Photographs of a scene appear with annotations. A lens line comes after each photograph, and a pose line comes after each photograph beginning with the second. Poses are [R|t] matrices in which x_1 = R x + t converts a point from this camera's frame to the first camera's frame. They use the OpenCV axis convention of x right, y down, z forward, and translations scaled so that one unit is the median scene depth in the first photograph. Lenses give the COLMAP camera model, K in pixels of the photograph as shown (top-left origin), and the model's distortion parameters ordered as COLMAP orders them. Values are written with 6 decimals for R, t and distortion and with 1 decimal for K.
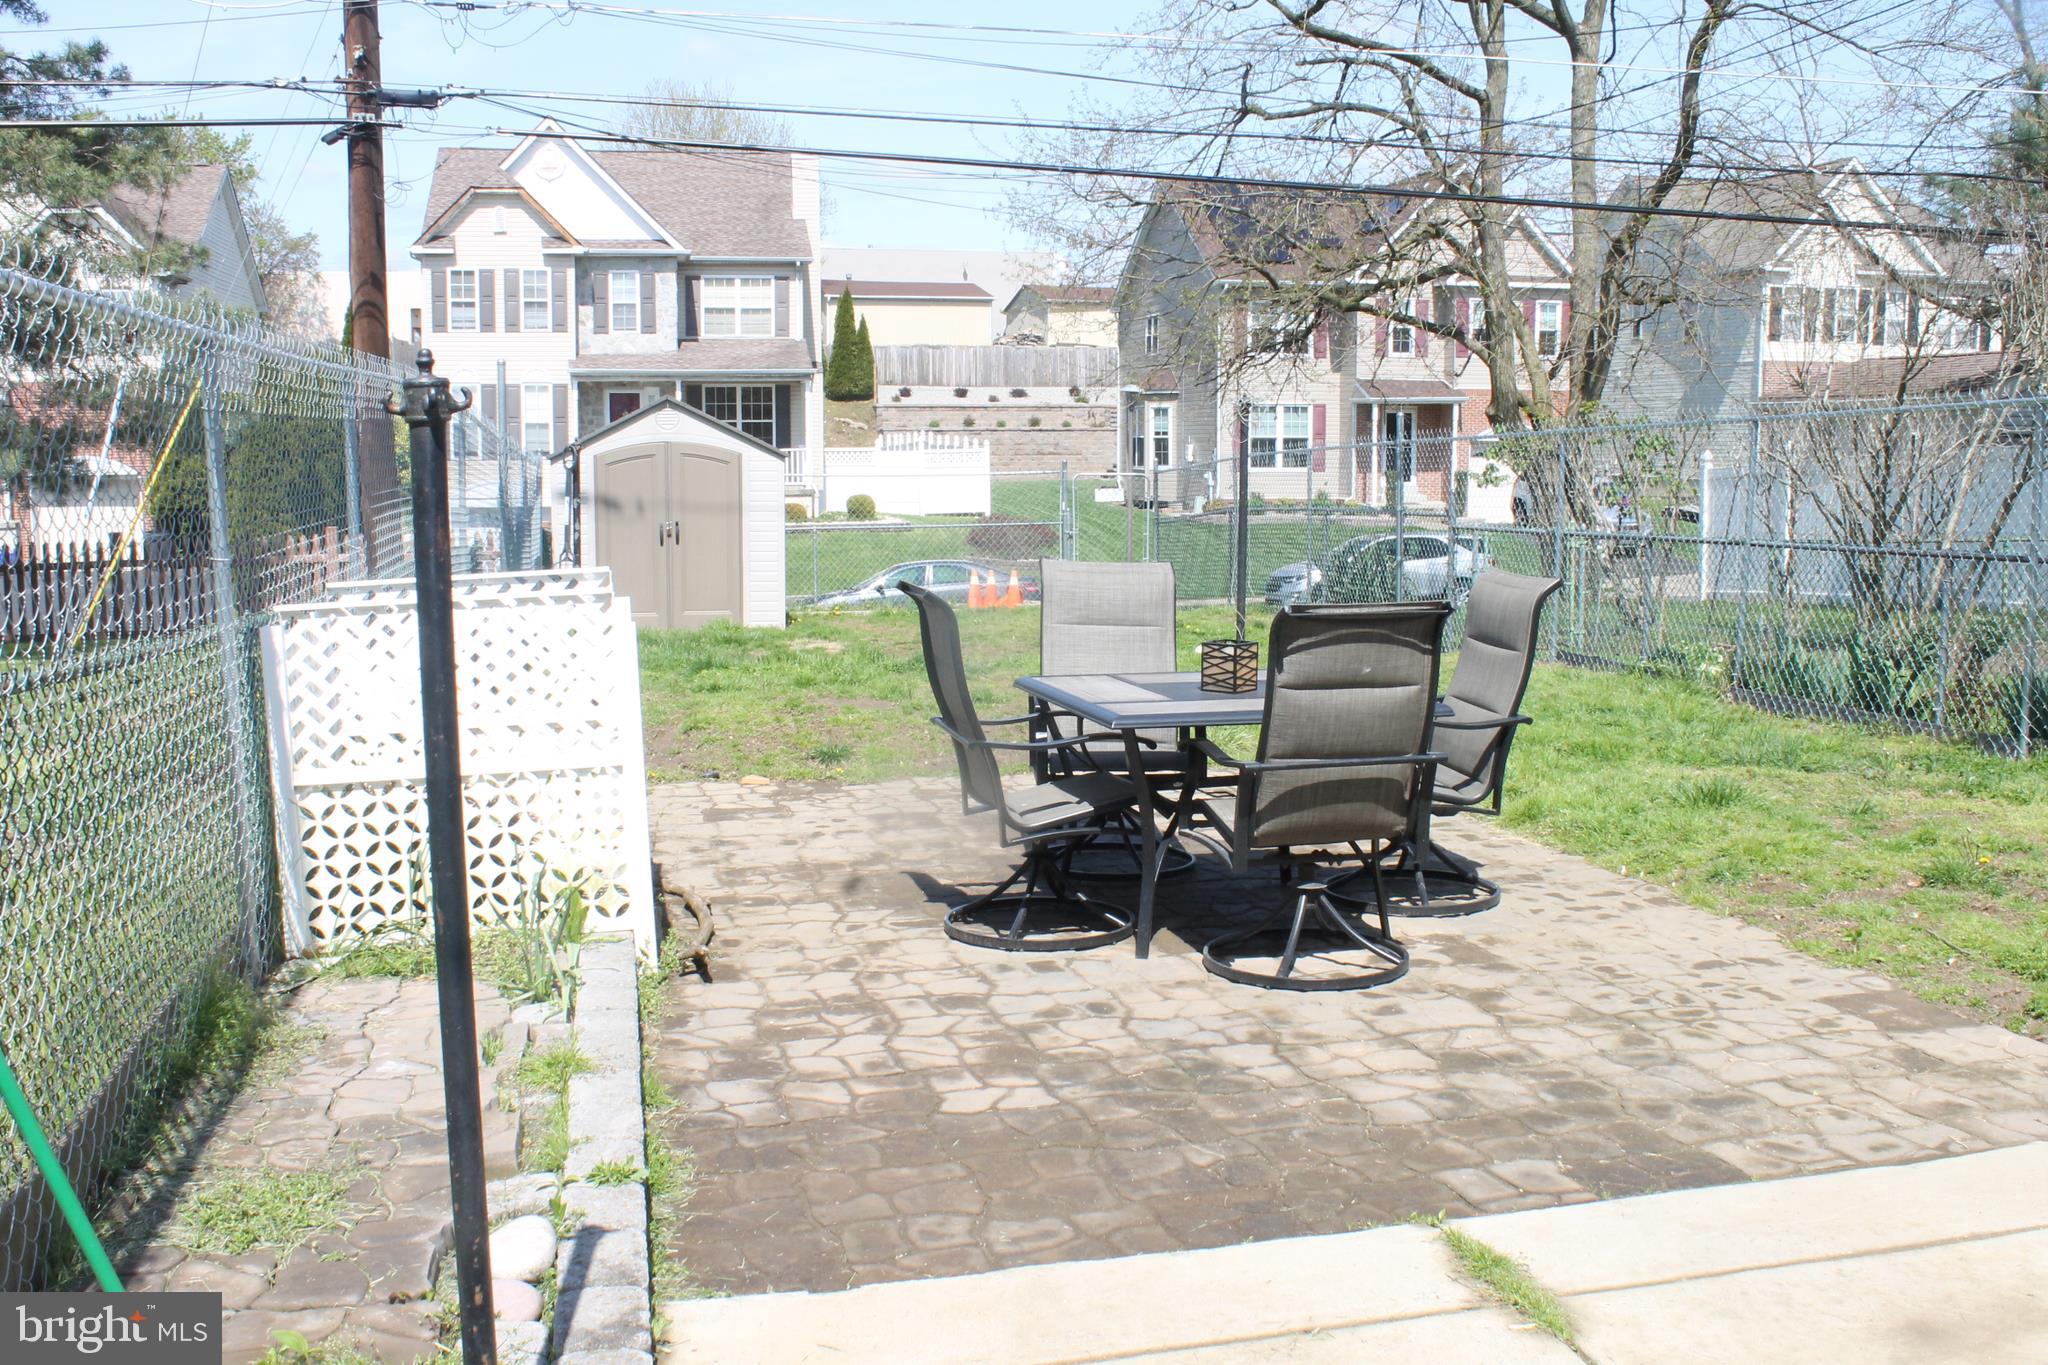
lens RADIAL K [[1924.7, 0, 1024.0], [0, 1924.7, 682.5], [0, 0, 1]] dist [-0.135385, 0.133022]
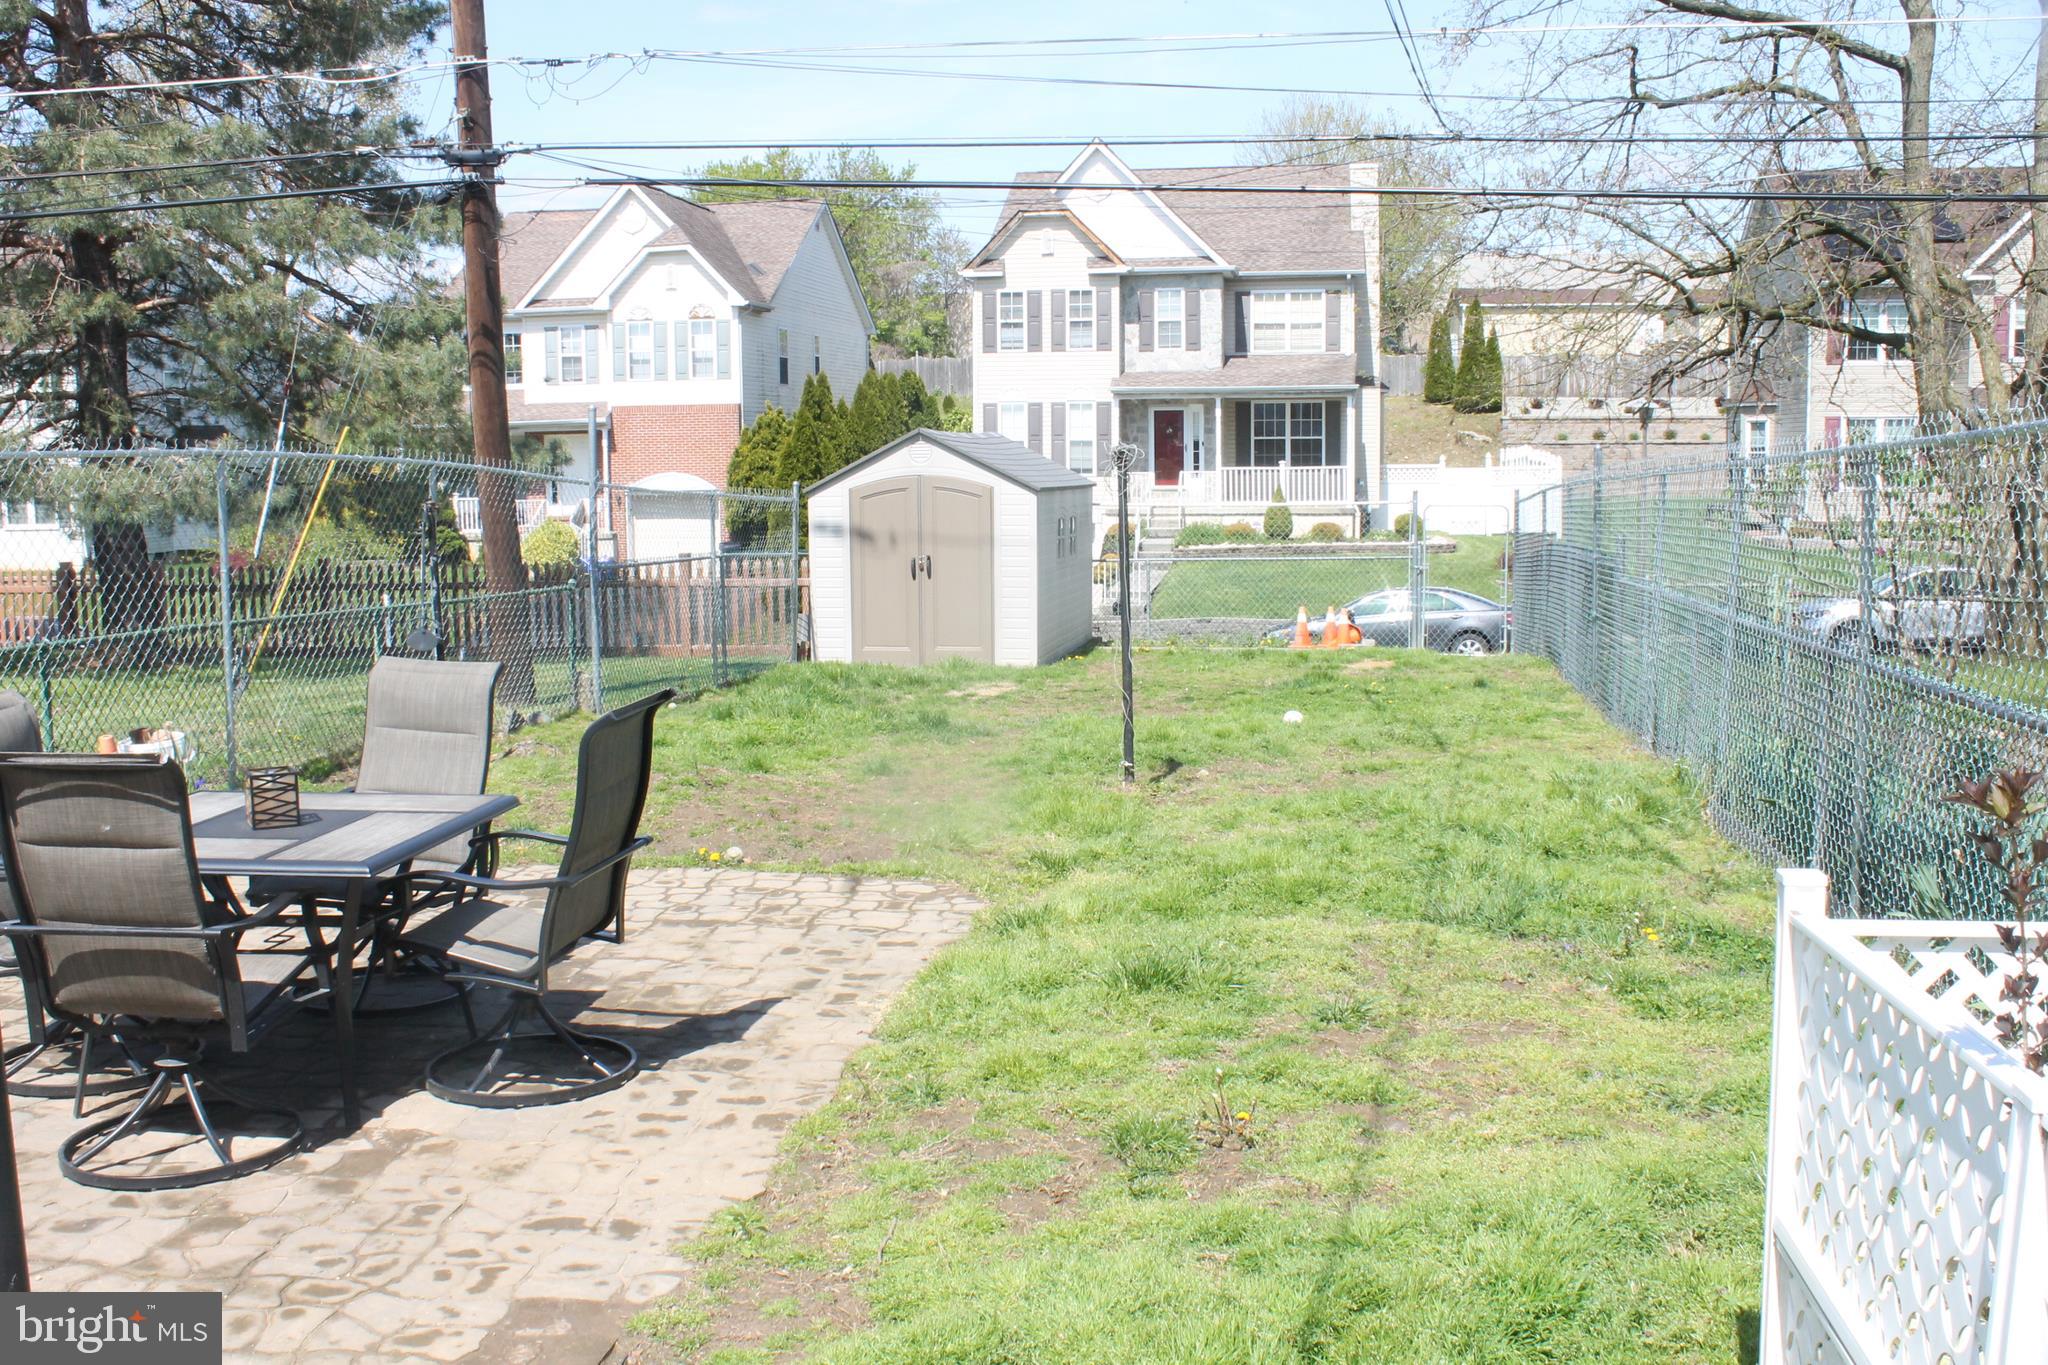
lens RADIAL K [[1924.7, 0, 1024.0], [0, 1924.7, 682.5], [0, 0, 1]] dist [-0.135385, 0.133022]
pose [[0.934810, 0.034645, -0.353454, 0.082493], [-0.036228, 0.999341, 0.002139, -0.008498], [0.353295, 0.010805, 0.935450, 0.033666]]
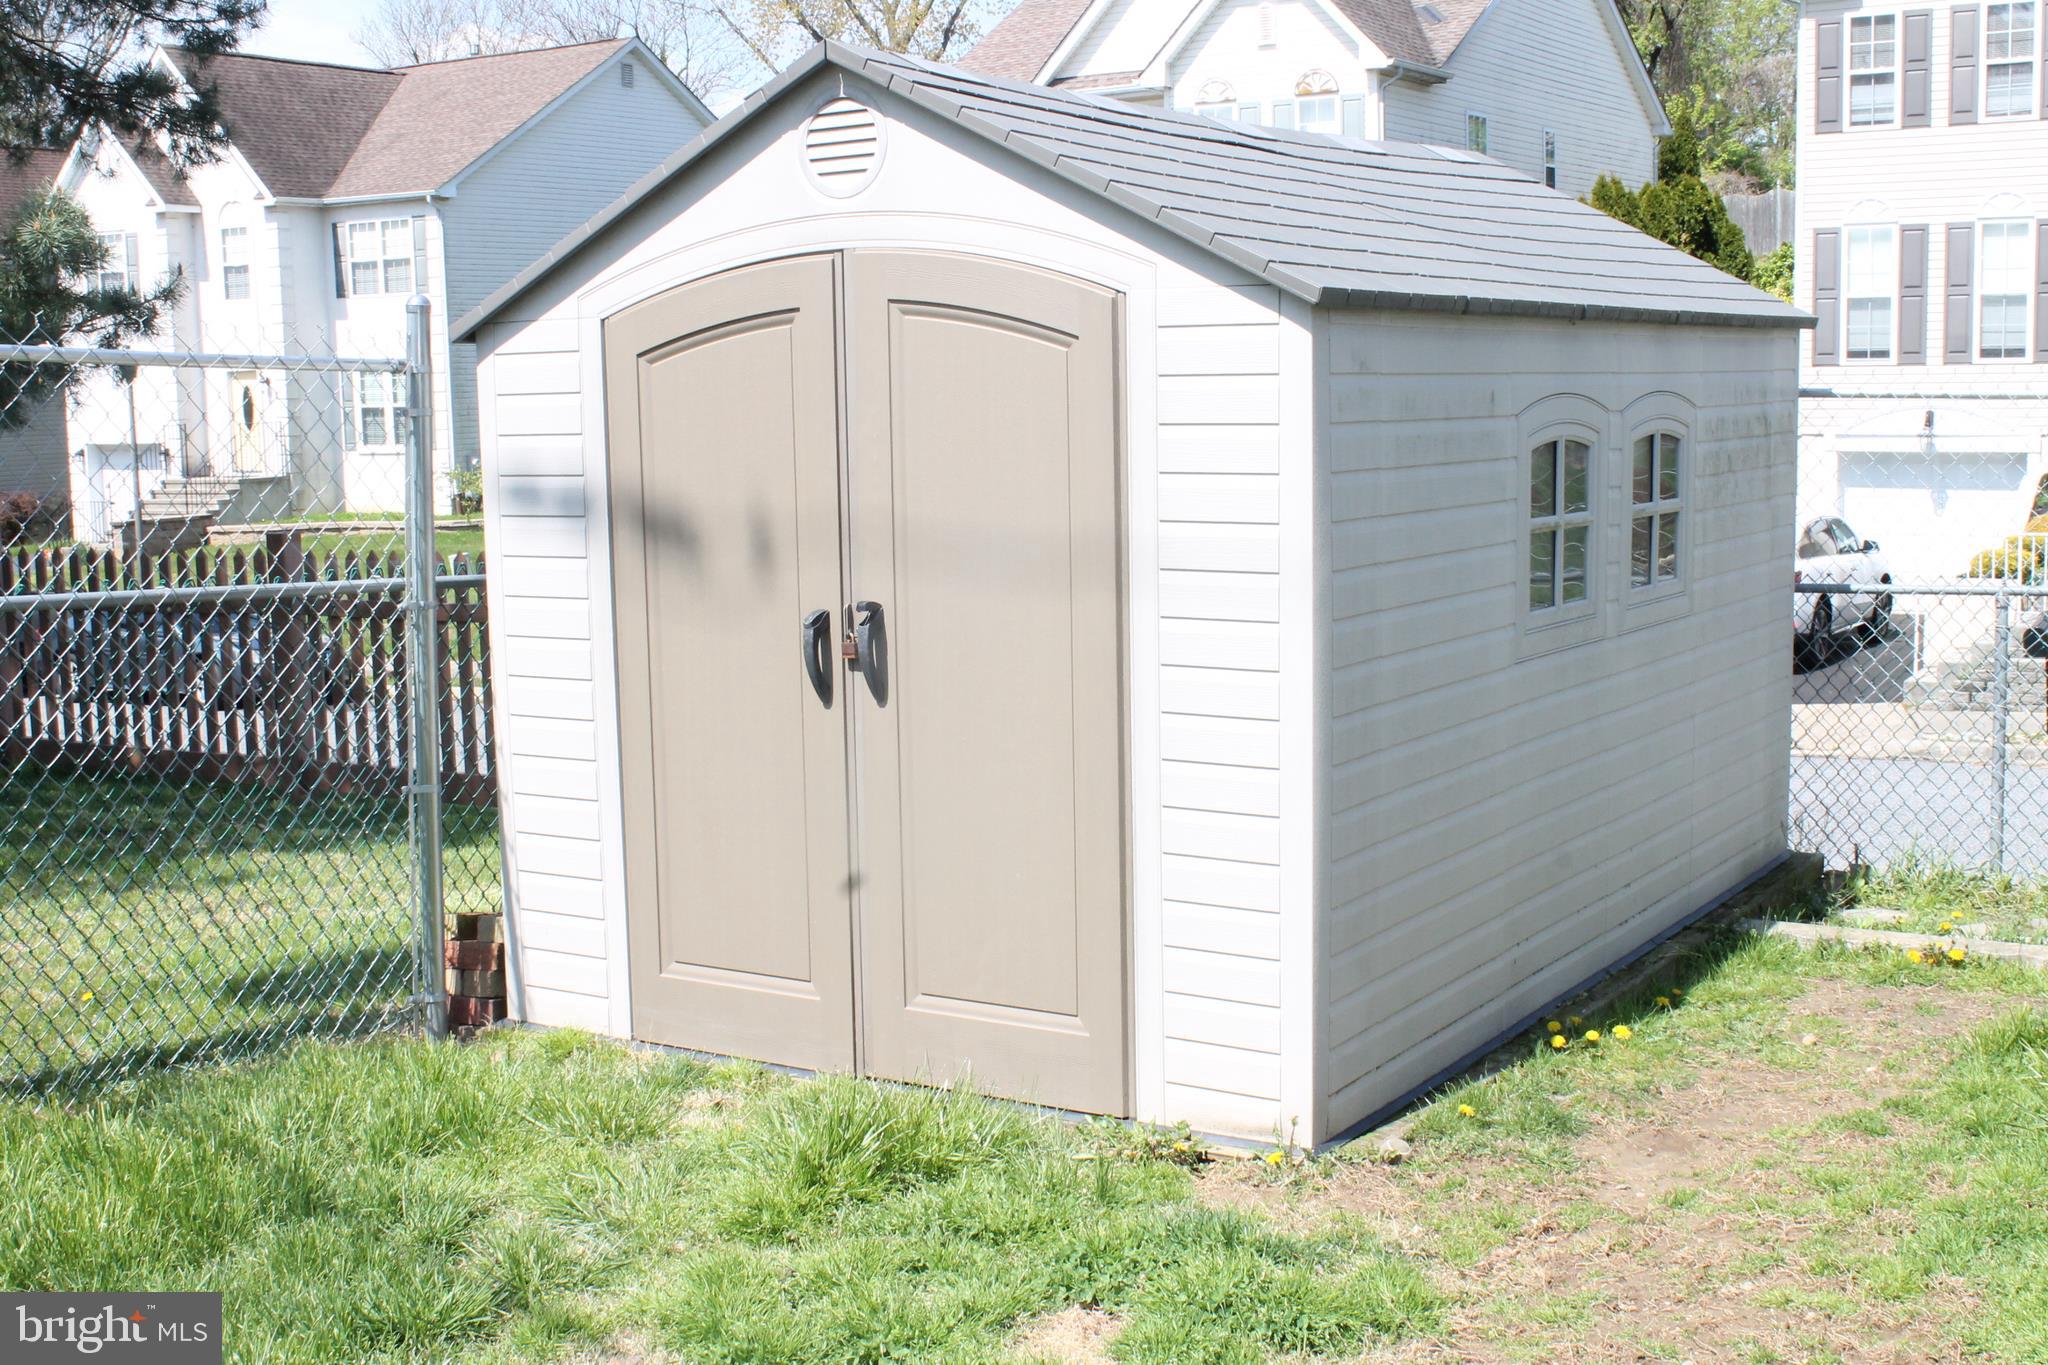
lens RADIAL K [[2465.9, 0, 1024.0], [0, 2465.9, 682.5], [0, 0, 1]] dist [-0.035540, -0.016401]
pose [[0.741611, 0.071386, -0.667021, 0.006485], [-0.065100, 0.997287, 0.034351, -0.033633], [0.667664, 0.017948, 0.744247, 0.309488]]
